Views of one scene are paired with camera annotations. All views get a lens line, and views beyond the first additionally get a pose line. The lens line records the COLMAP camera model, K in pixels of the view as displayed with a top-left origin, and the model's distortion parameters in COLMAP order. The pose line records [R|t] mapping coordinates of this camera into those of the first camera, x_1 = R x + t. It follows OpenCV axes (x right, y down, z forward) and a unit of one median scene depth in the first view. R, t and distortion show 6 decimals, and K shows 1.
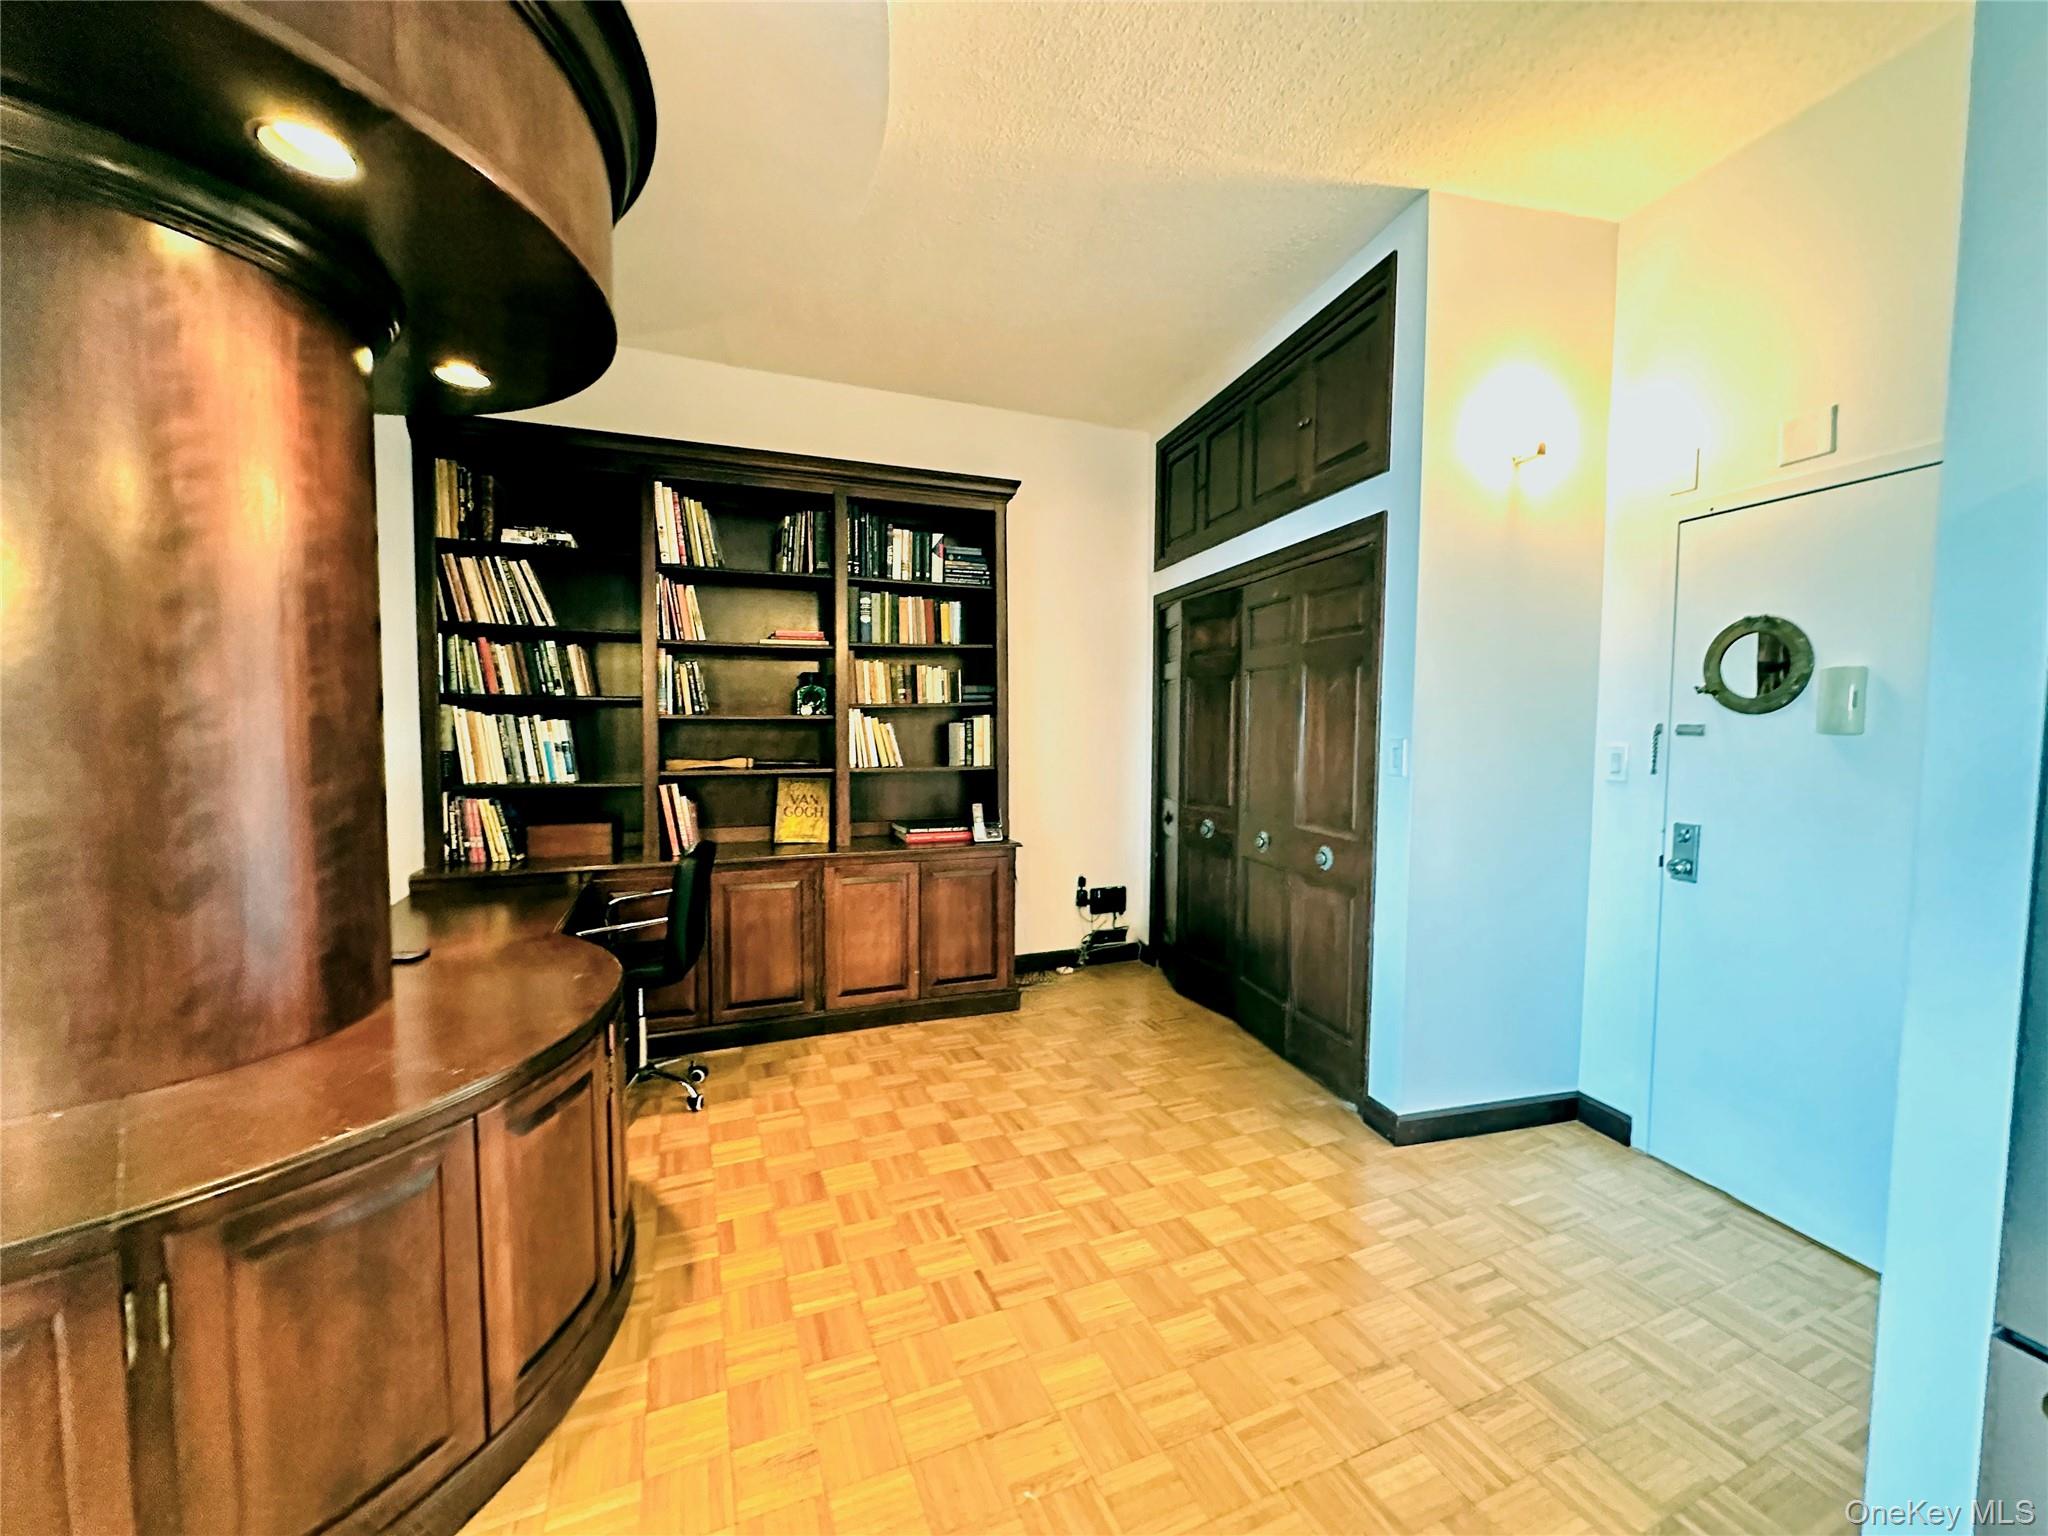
lens RADIAL K [[819.0, 0, 1024.5], [0, 819.0, 764.9], [0, 0, 1]] dist [-0.003518, 0.000543]
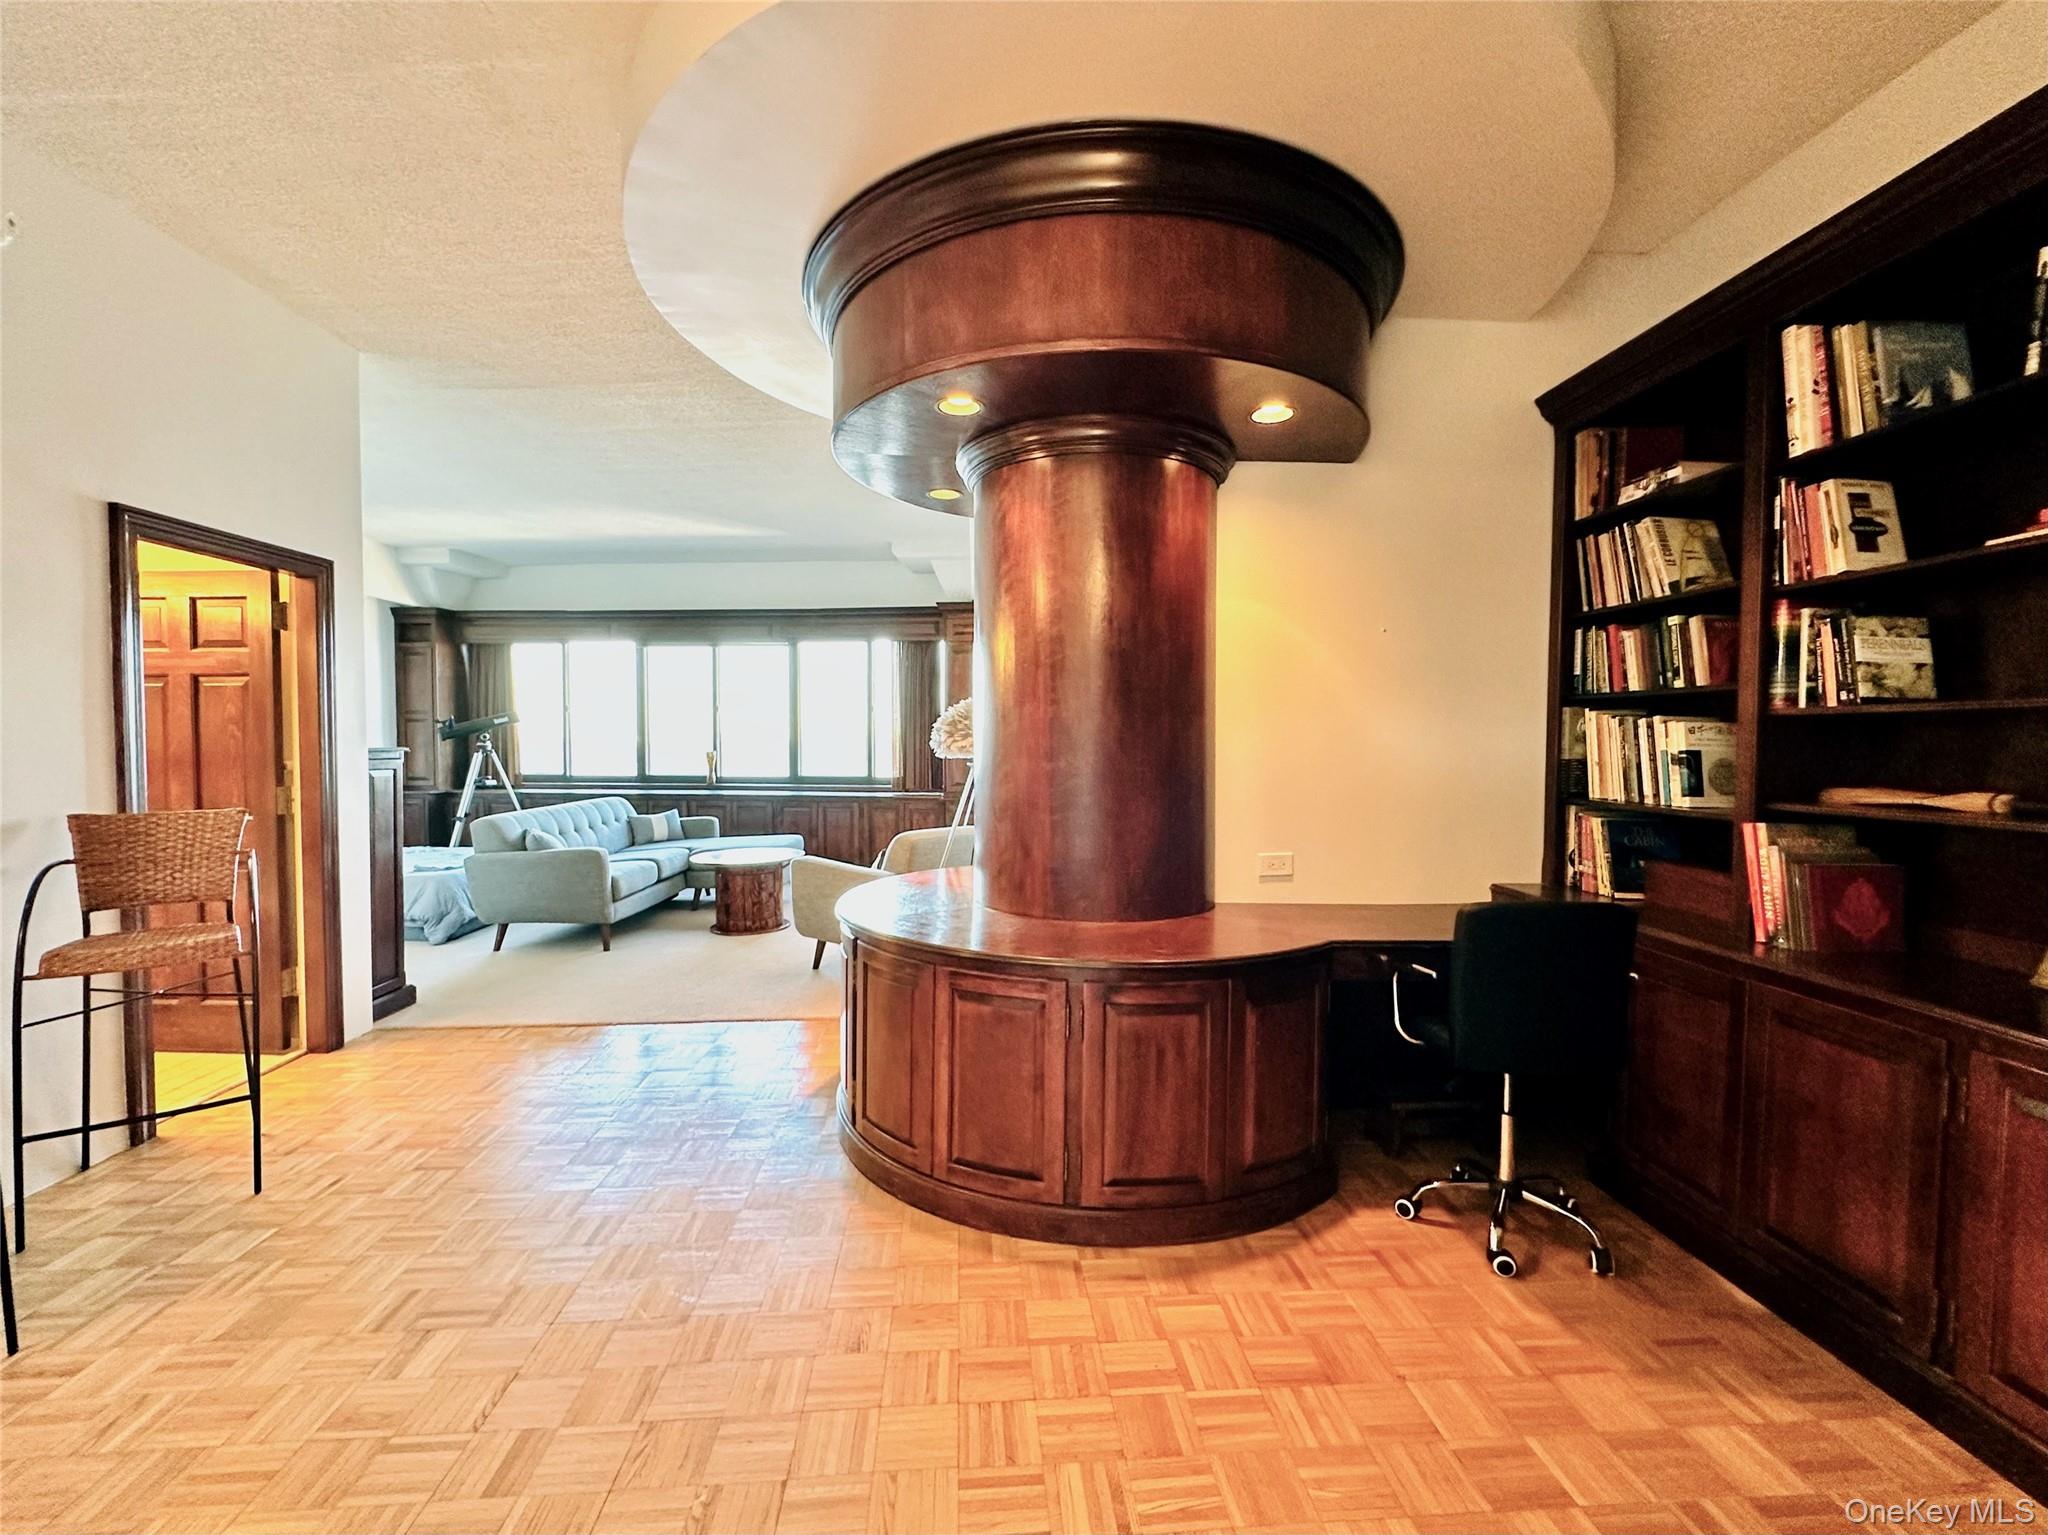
lens RADIAL K [[851.7, 0, 1024.0], [0, 851.7, 767.5], [0, 0, 1]] dist [-0.012080, 0.000083]
pose [[-0.328054, 0.027580, -0.944256, 0.354959], [-0.052186, 0.997518, 0.047266, -0.019704], [0.943216, 0.064783, -0.325800, 0.721391]]
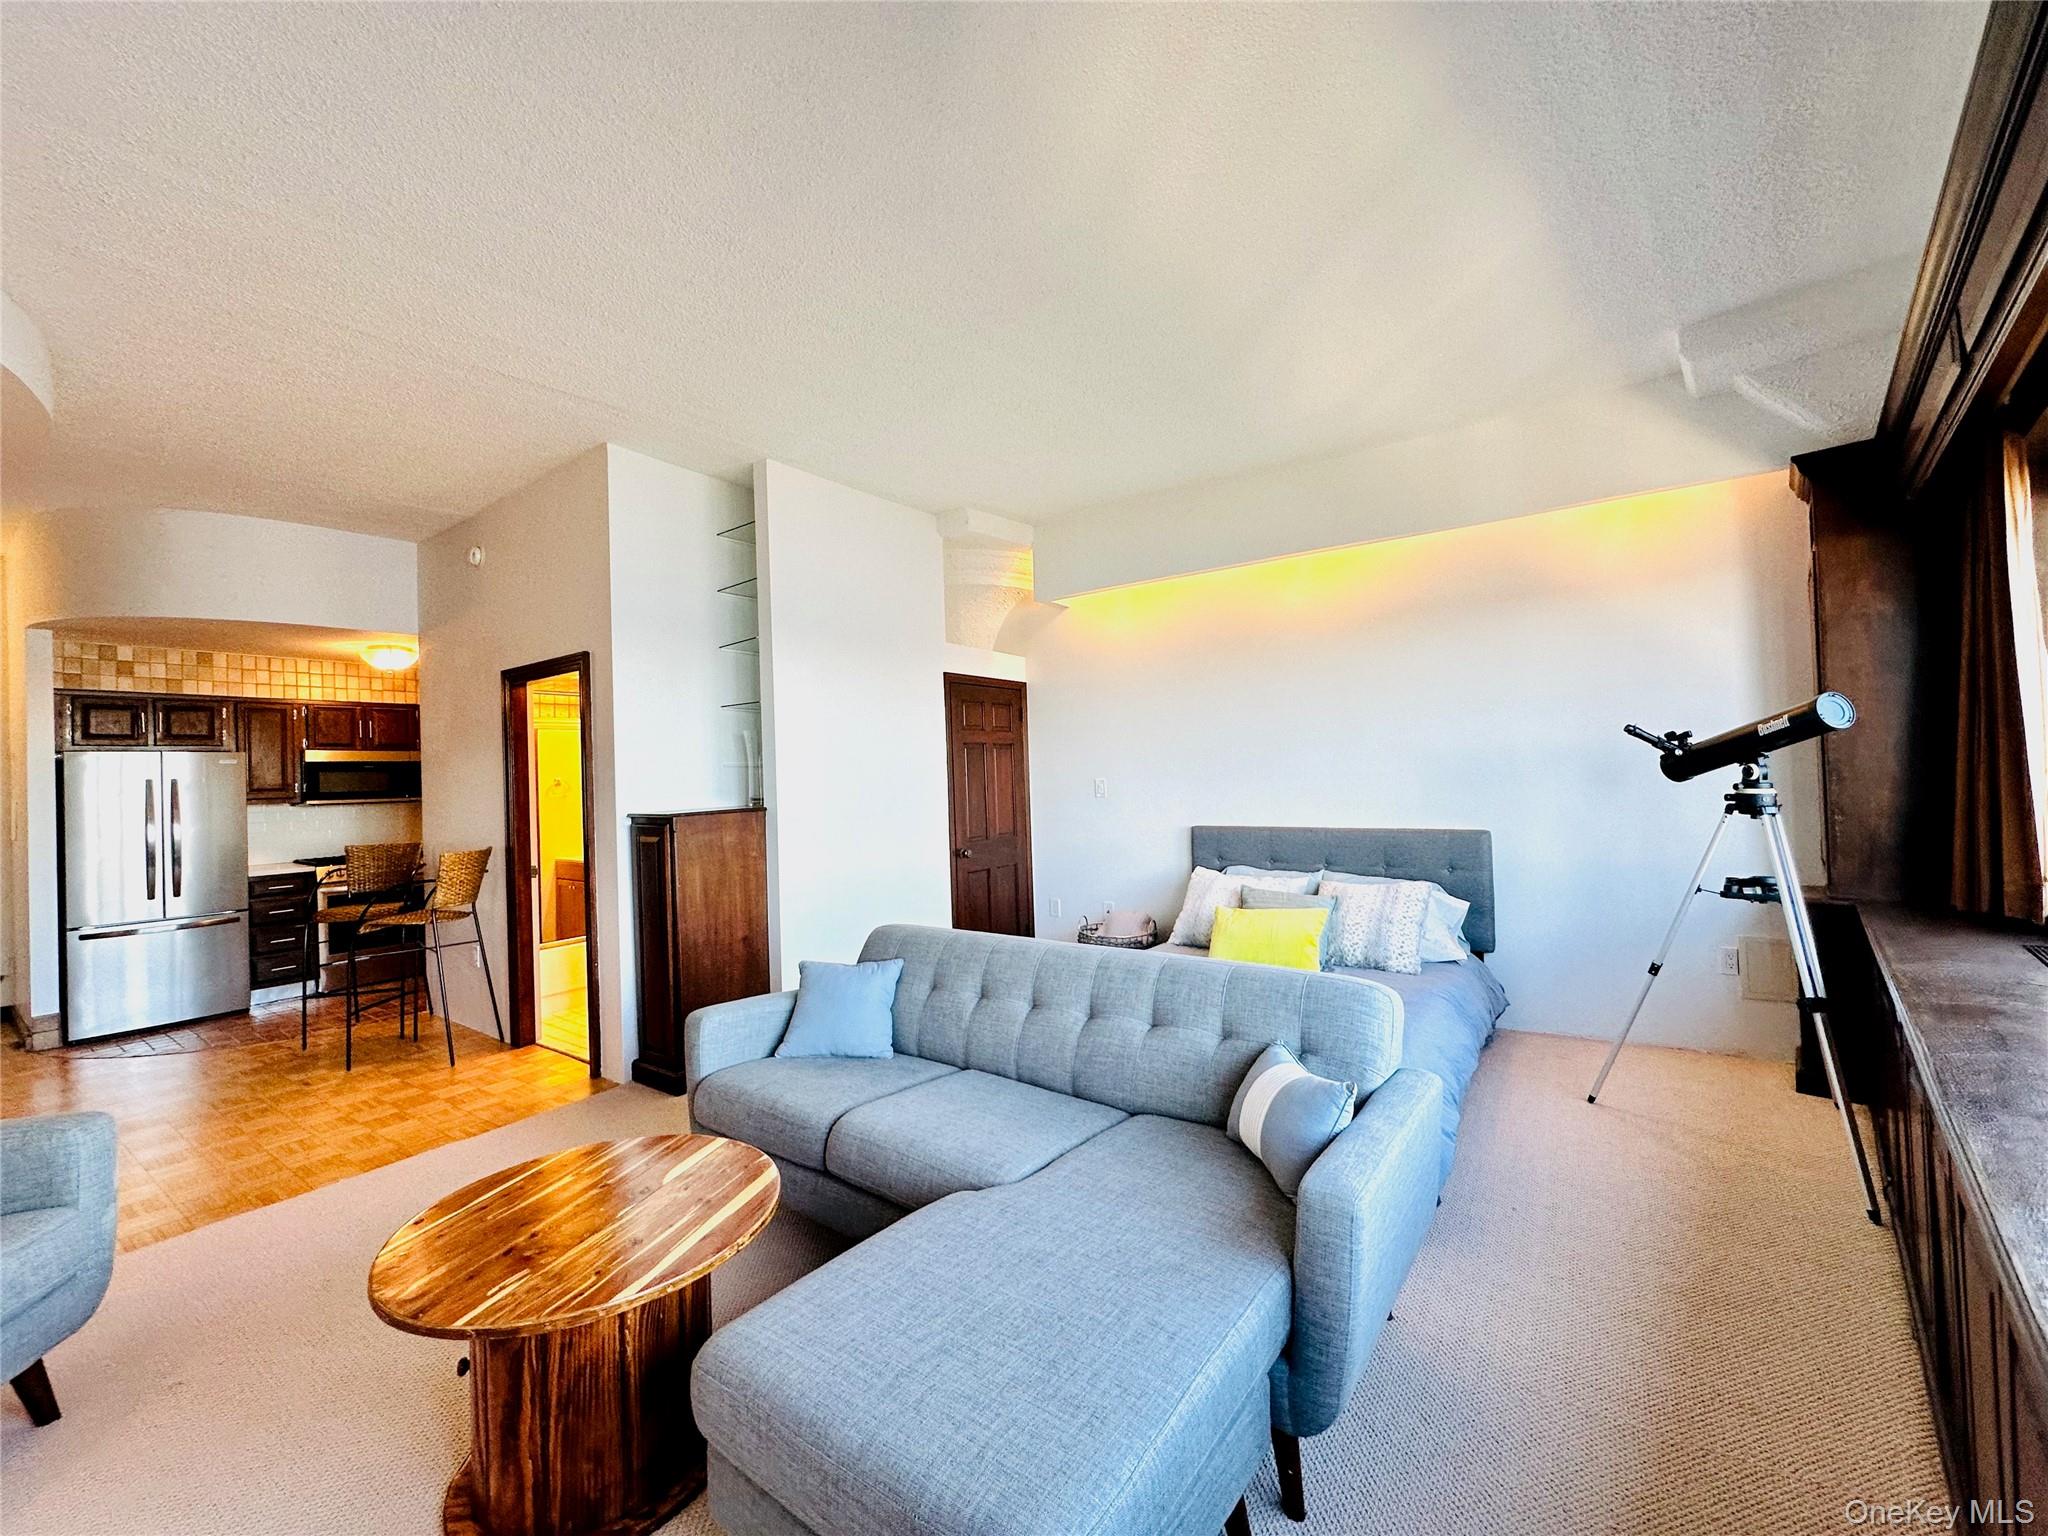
lens RADIAL K [[819.0, 0, 1024.5], [0, 819.0, 764.9], [0, 0, 1]] dist [-0.003518, 0.000543]
pose [[-0.530223, 0.020864, 0.847601, -1.754218], [0.072453, 0.997155, 0.020778, 0.003834], [-0.844757, 0.072428, -0.530227, -0.377010]]
